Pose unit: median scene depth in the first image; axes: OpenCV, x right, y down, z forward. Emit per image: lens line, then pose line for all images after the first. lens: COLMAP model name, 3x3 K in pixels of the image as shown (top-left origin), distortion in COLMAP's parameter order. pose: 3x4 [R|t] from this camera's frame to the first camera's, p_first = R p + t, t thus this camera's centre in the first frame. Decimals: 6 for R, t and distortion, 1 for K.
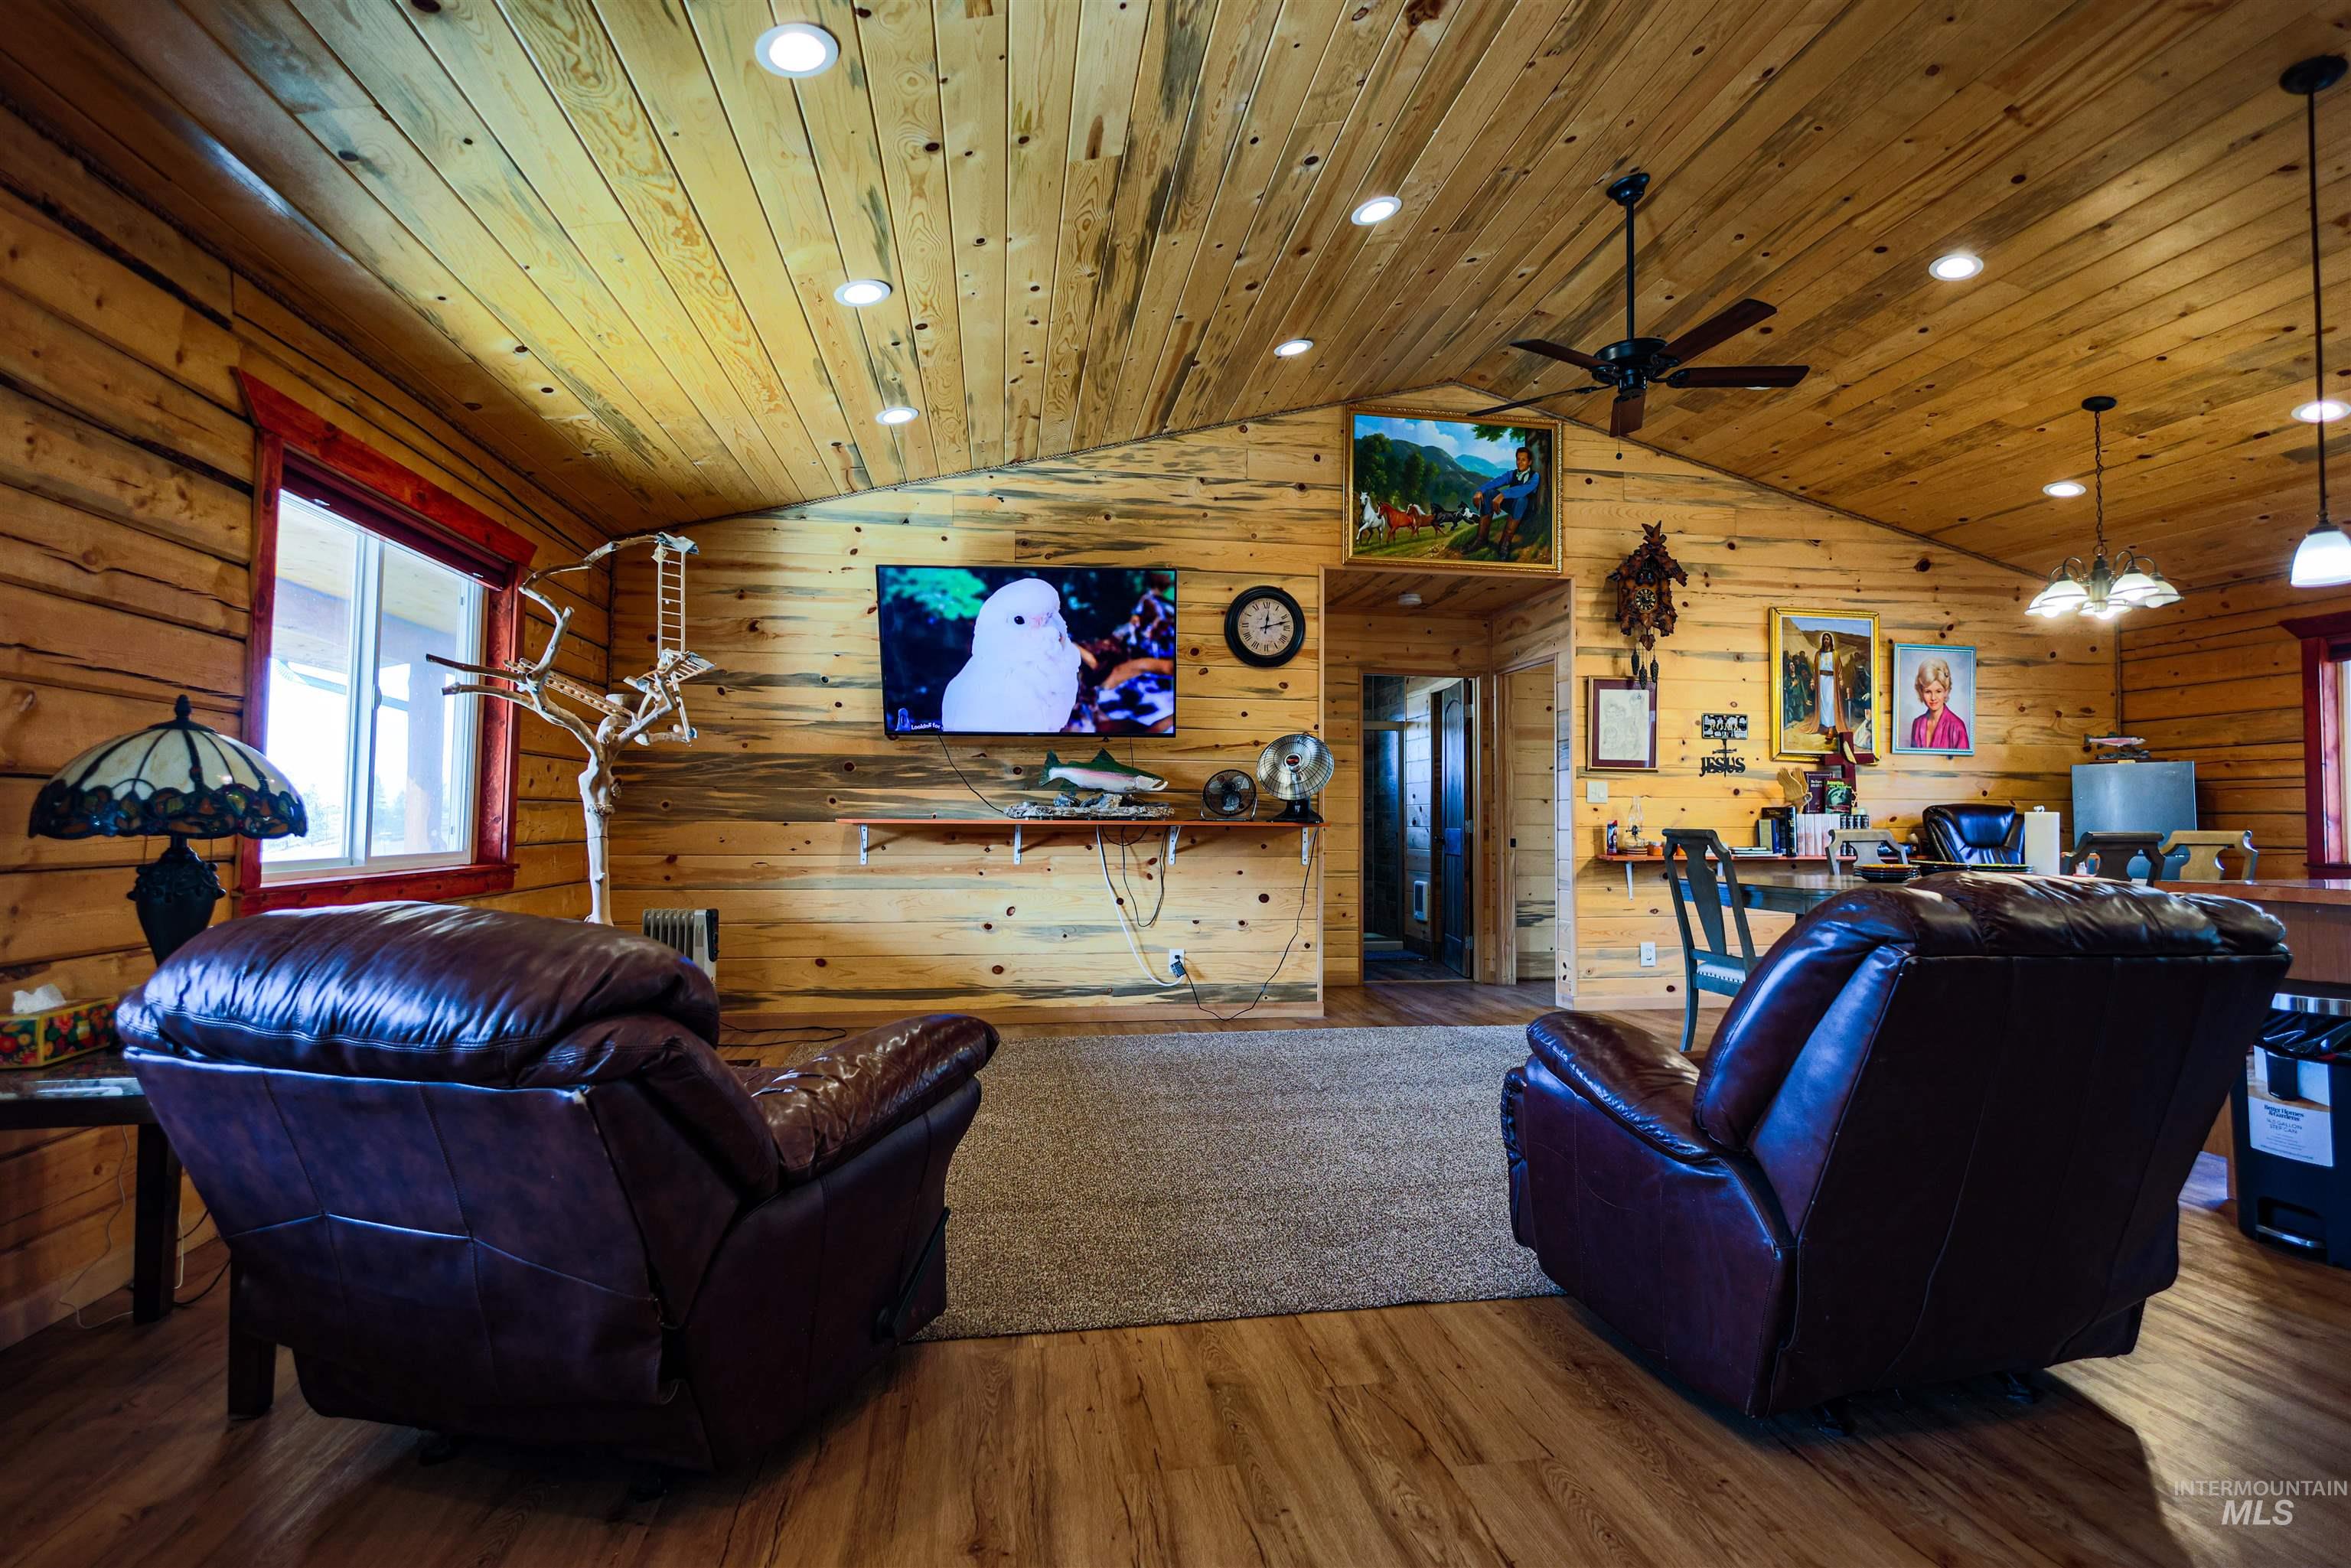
lens RADIAL K [[1142.8, 0, 1195.4], [0, 1142.8, 775.8], [0, 0, 1]] dist [-0.000821, 0.001202]
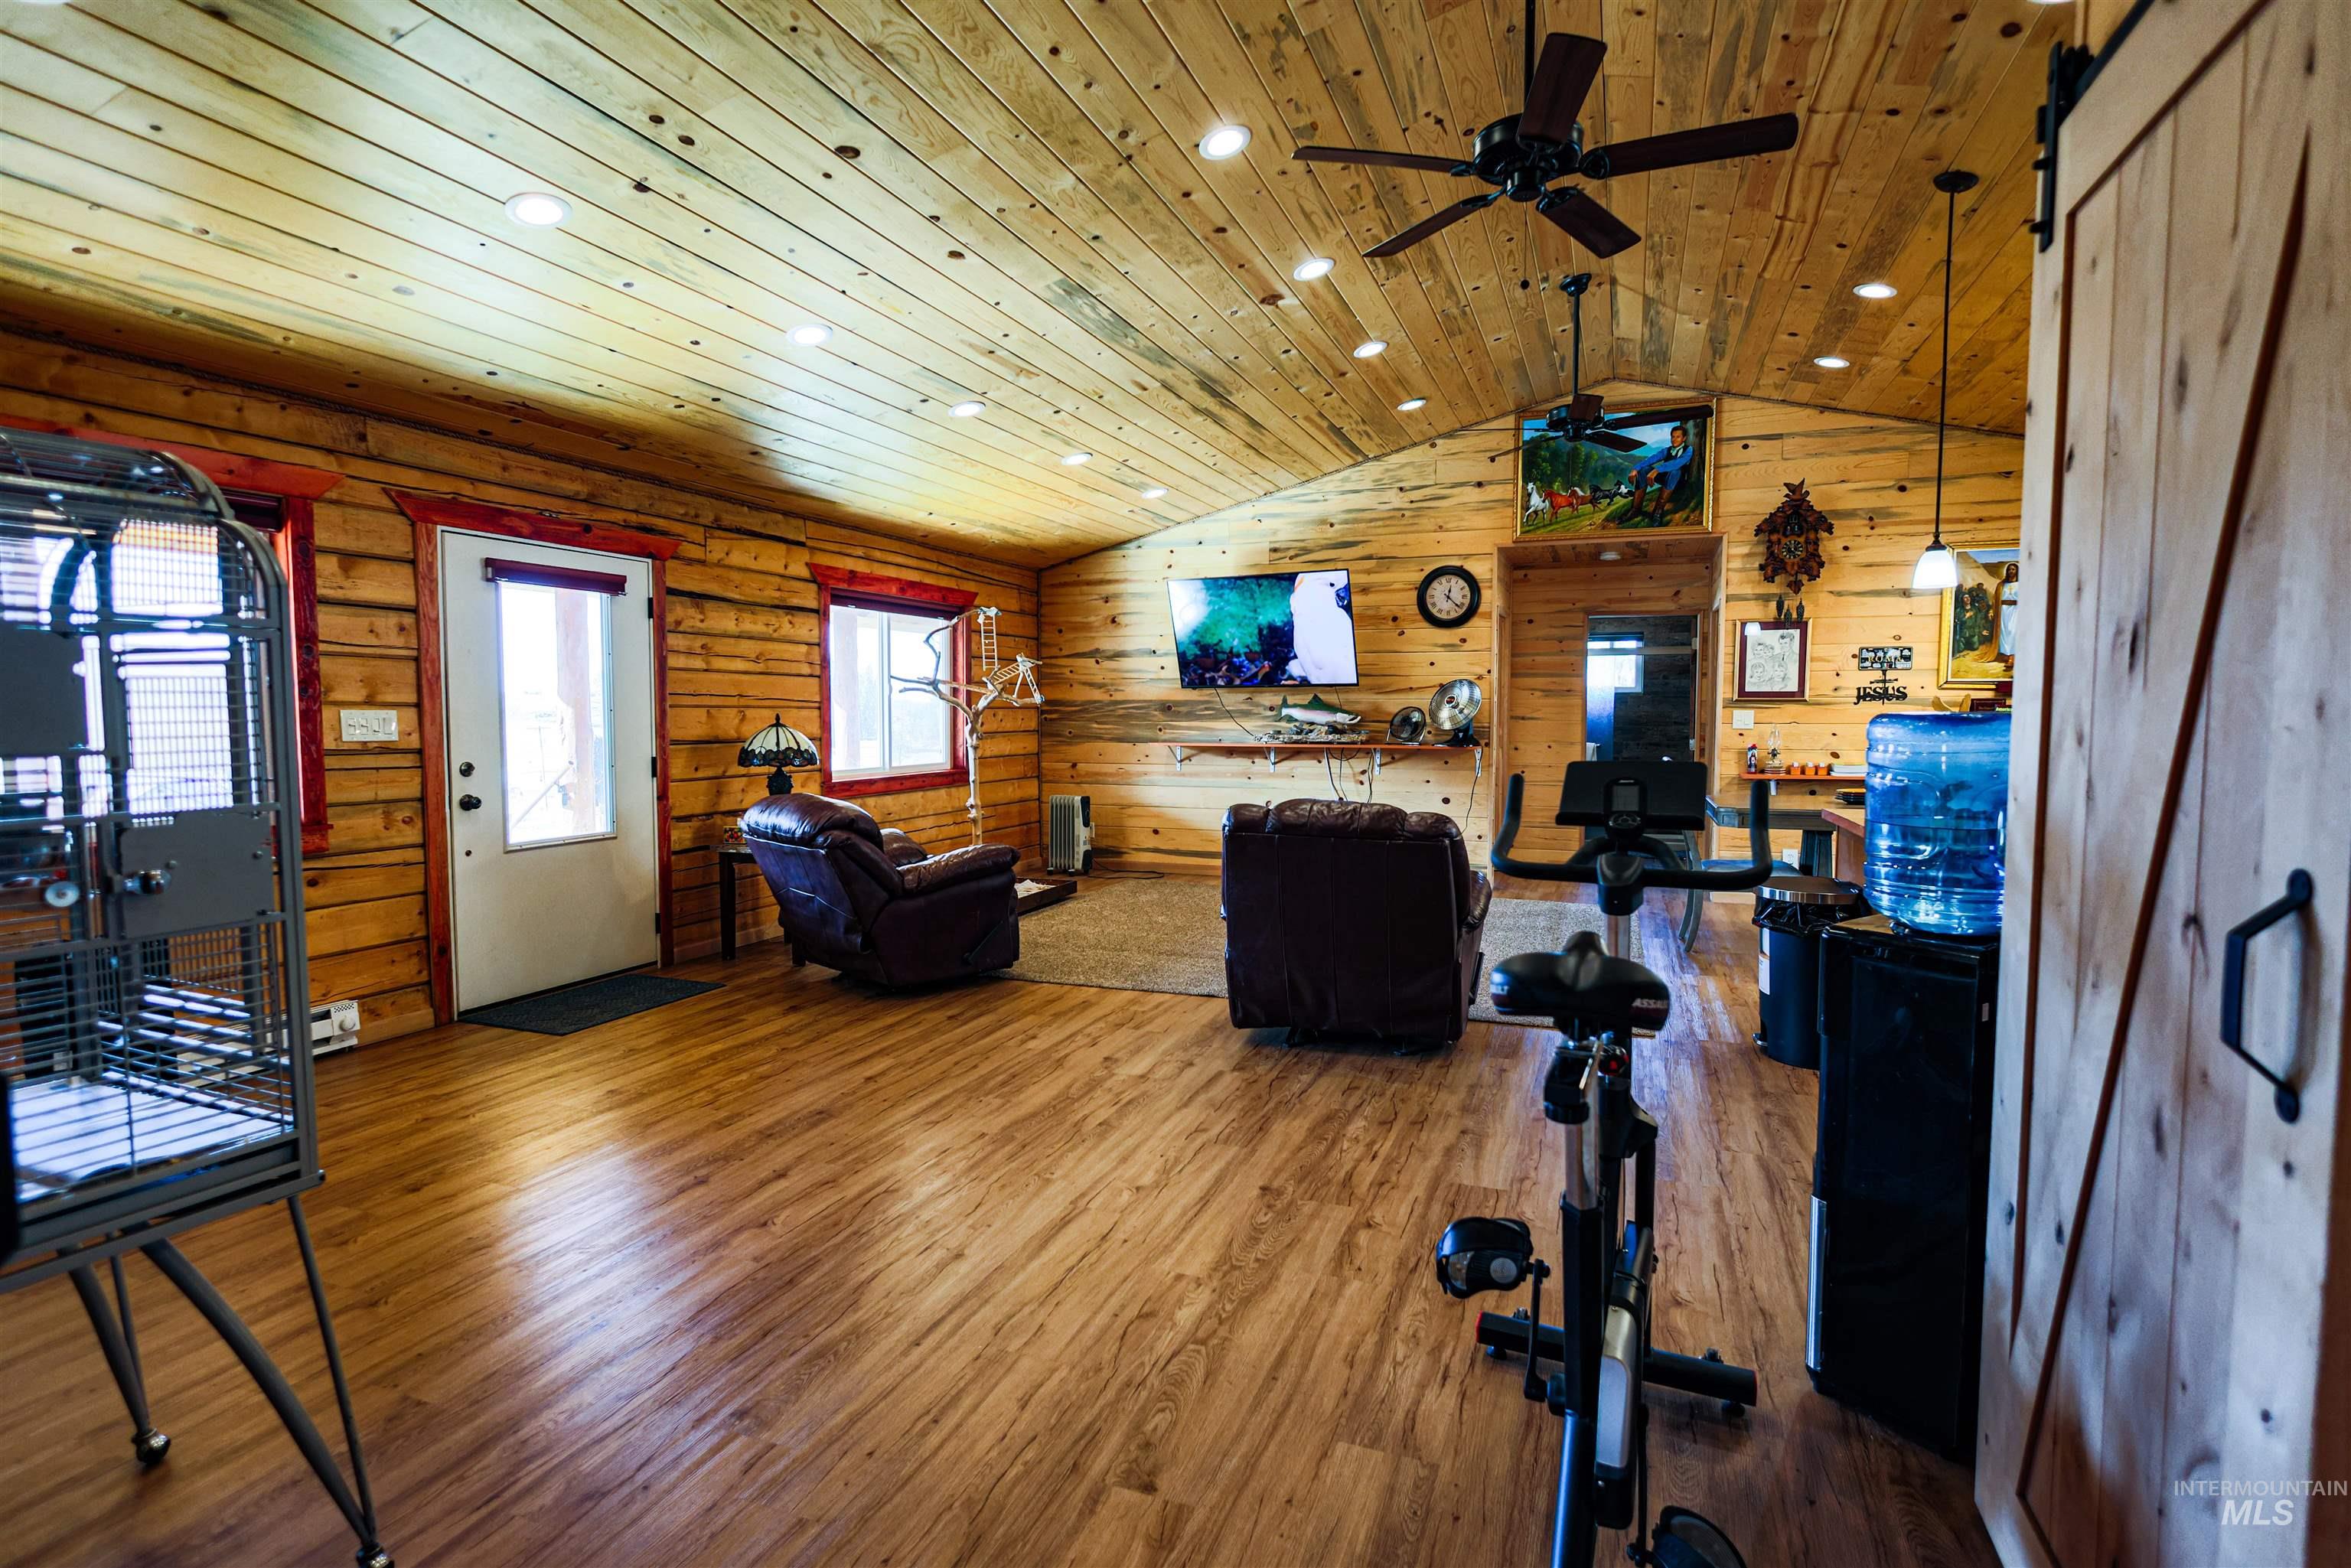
lens RADIAL K [[1142.8, 0, 1195.4], [0, 1142.8, 775.8], [0, 0, 1]] dist [-0.000821, 0.001202]
pose [[0.864363, 0.021469, -0.502410, 0.501714], [0.026261, 0.995798, 0.087732, -0.050285], [0.502183, -0.089026, 0.860167, -0.319089]]
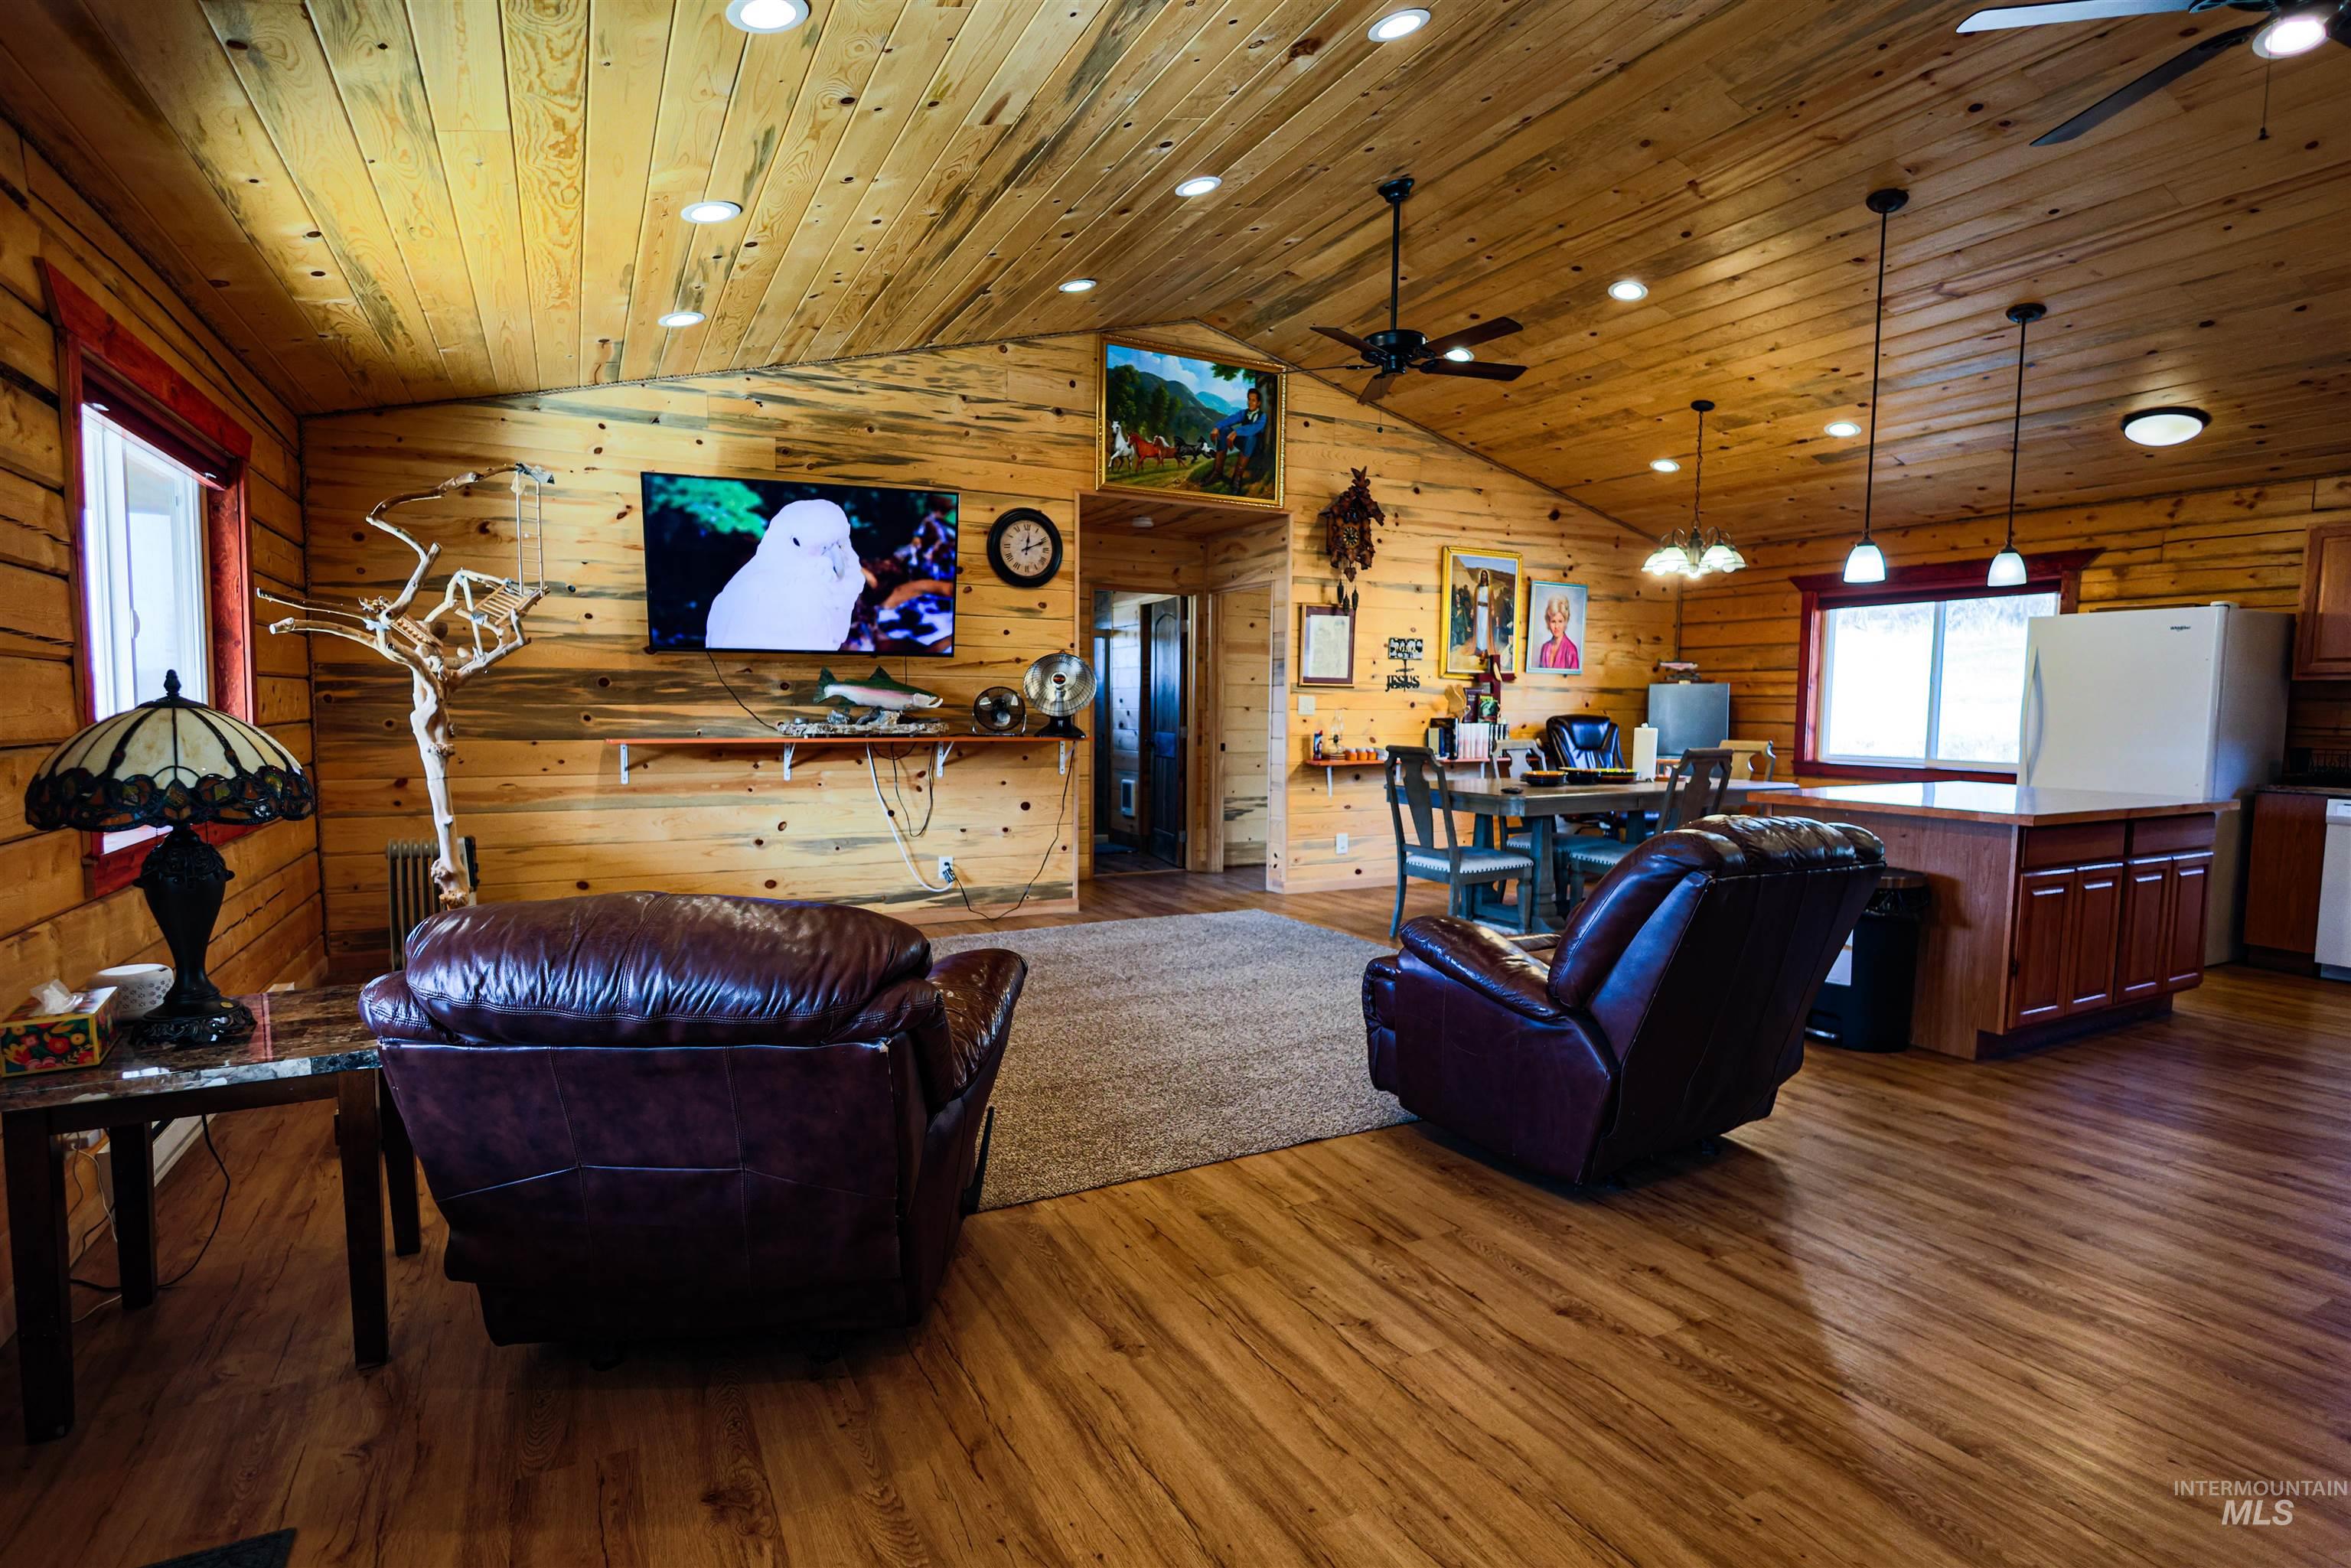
lens RADIAL K [[1146.5, 0, 1167.2], [0, 1146.5, 789.6], [0, 0, 1]] dist [-0.001058, 0.001675]
pose [[0.952095, -0.021346, 0.305057, -0.147239], [-0.014311, 0.993358, 0.114175, -0.034313], [-0.305468, -0.113071, 0.945465, -0.057826]]
